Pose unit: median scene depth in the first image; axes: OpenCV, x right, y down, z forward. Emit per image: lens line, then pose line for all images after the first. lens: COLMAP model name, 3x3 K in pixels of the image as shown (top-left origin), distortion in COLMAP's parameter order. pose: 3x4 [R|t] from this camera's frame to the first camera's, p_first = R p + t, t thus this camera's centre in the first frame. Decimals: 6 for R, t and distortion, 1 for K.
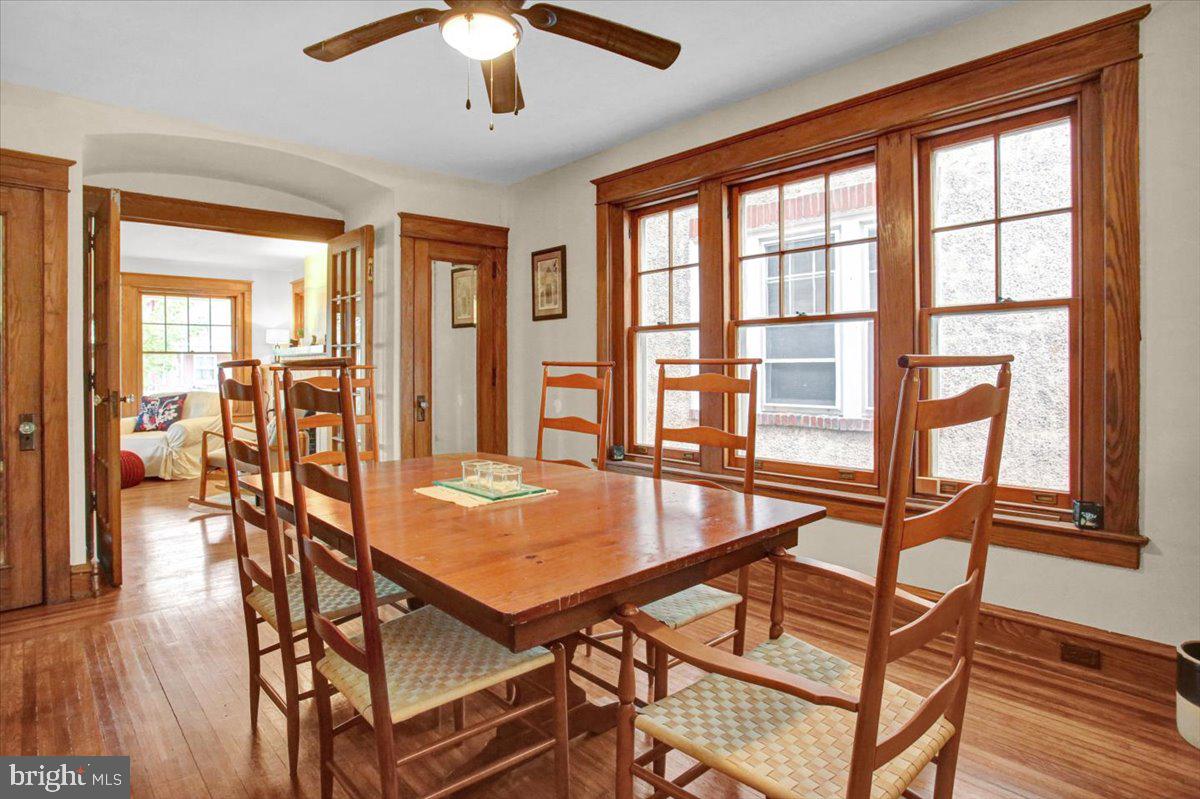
lens RADIAL K [[653.4, 0, 584.4], [0, 653.4, 366.9], [0, 0, 1]] dist [-0.039017, 0.004504]
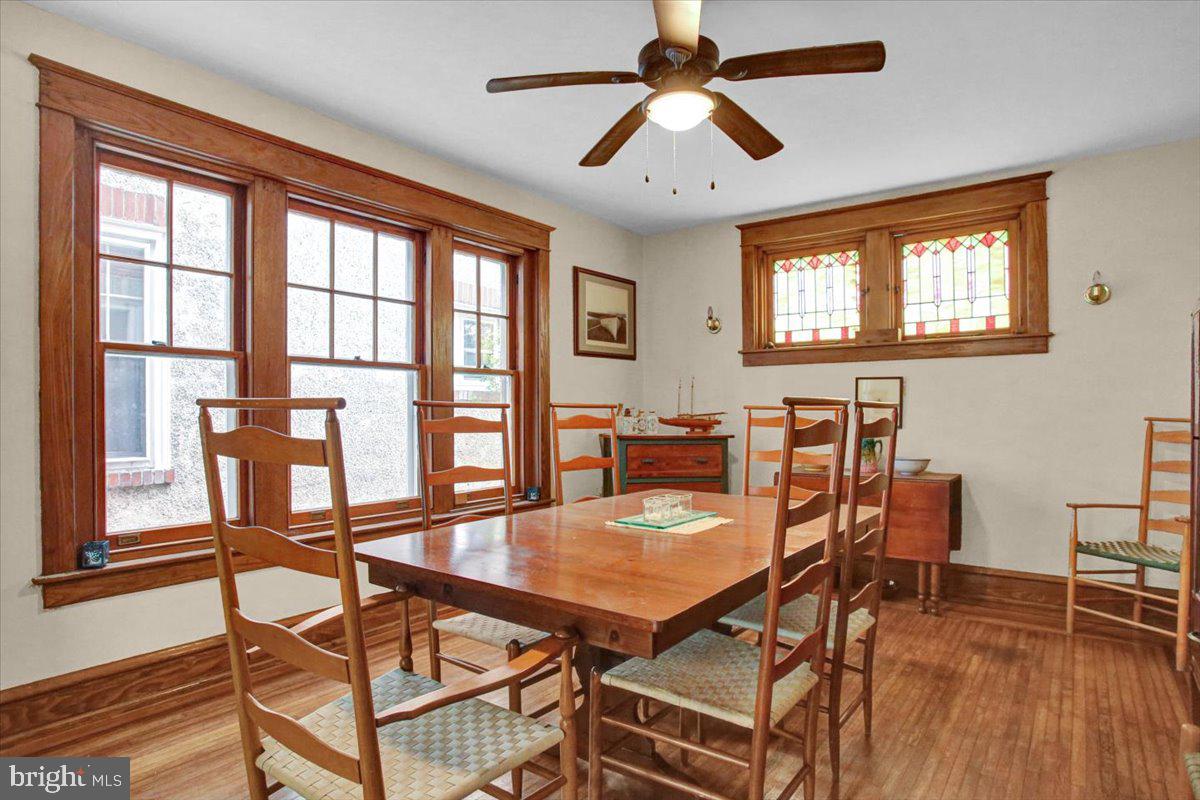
lens RADIAL K [[653.4, 0, 598.9], [0, 653.4, 409.9], [0, 0, 1]] dist [-0.039017, 0.004504]
pose [[-0.199076, 0.003290, 0.979979, -0.663771], [-0.002439, 0.999990, -0.003853, 0.002506], [-0.979981, -0.003157, -0.199066, 0.744535]]
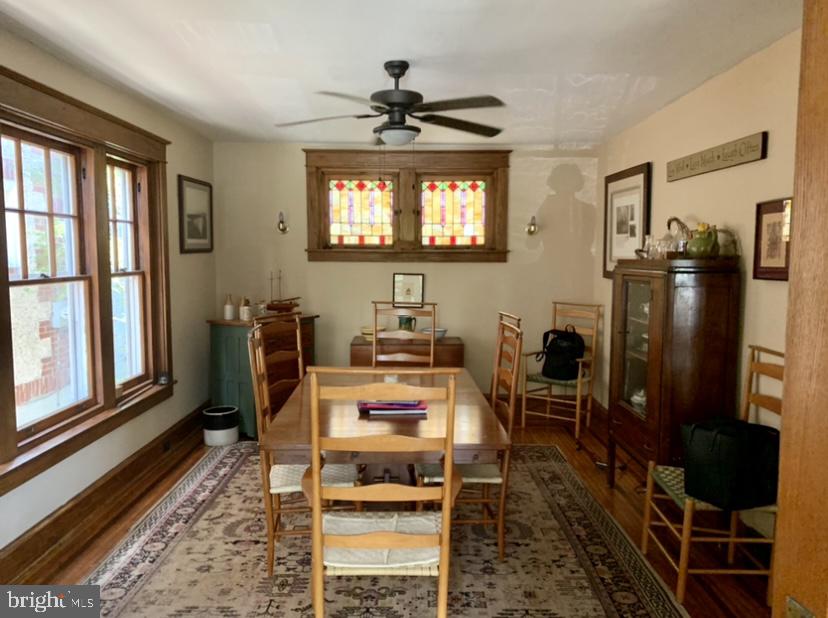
lens RADIAL K [[619.1, 0, 408.5], [0, 619.1, 310.7], [0, 0, 1]] dist [0.011951, 0.004570]
pose [[-0.741613, -0.064504, 0.667720, -0.709661], [-0.007908, 0.996138, 0.087448, -0.105102], [-0.670781, 0.059572, -0.739259, 1.213982]]
